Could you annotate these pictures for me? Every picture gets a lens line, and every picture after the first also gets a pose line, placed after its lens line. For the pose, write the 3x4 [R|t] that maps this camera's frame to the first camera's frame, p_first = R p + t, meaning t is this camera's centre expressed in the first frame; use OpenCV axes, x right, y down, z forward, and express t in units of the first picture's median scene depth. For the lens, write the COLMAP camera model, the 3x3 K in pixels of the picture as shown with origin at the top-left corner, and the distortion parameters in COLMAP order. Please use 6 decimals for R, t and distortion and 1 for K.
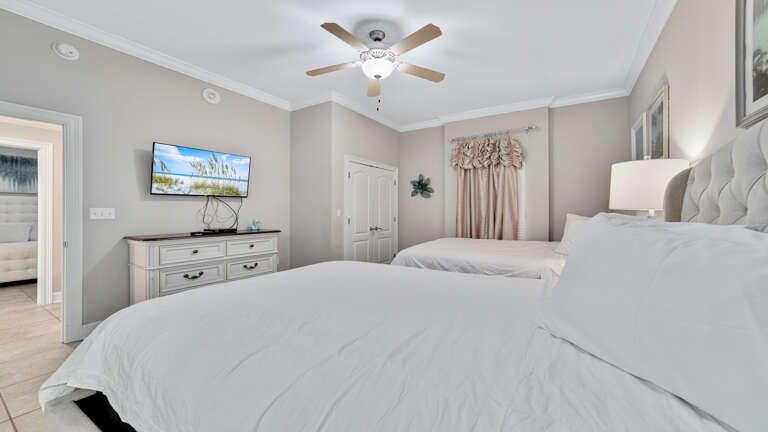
lens RADIAL K [[298.3, 0, 383.9], [0, 298.3, 208.6], [0, 0, 1]] dist [-0.000422, -0.000037]
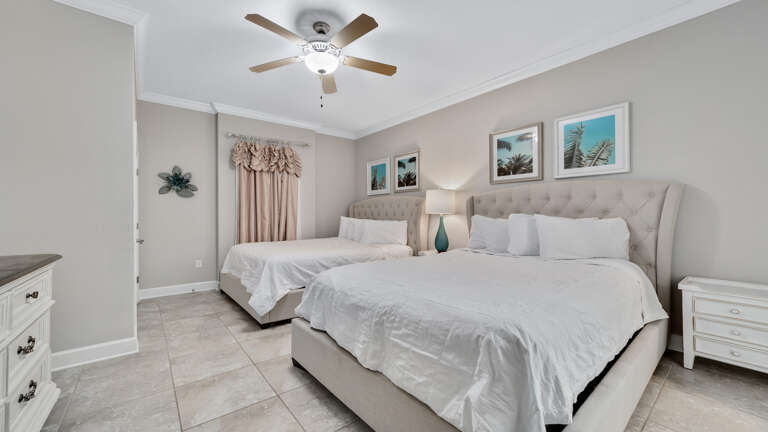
lens RADIAL K [[296.6, 0, 384.0], [0, 296.6, 216.0], [0, 0, 1]] dist [-0.000154, -0.000015]
pose [[0.318396, -0.004699, 0.947946, -0.419062], [-0.007069, 0.999948, 0.007332, 0.003634], [-0.947932, -0.009036, 0.318346, 0.250556]]
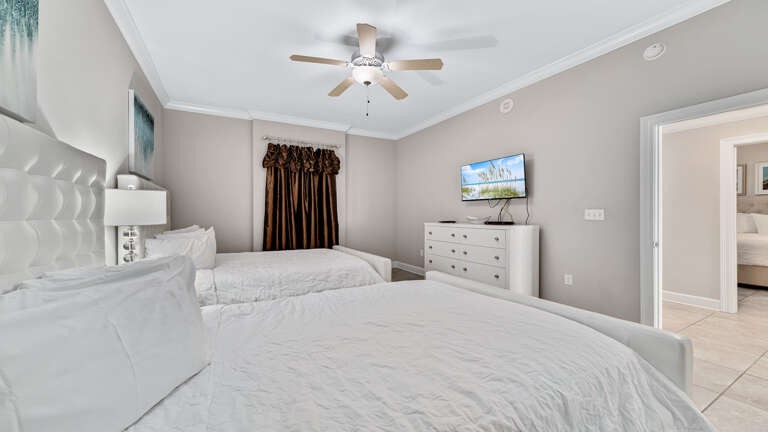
lens RADIAL K [[296.6, 0, 384.0], [0, 296.6, 216.0], [0, 0, 1]] dist [-0.000154, -0.000015]
pose [[-0.469829, 0.009943, -0.882701, 0.867527], [-0.000643, 0.999932, 0.011605, 0.016304], [0.882757, 0.006020, -0.469791, 1.625811]]
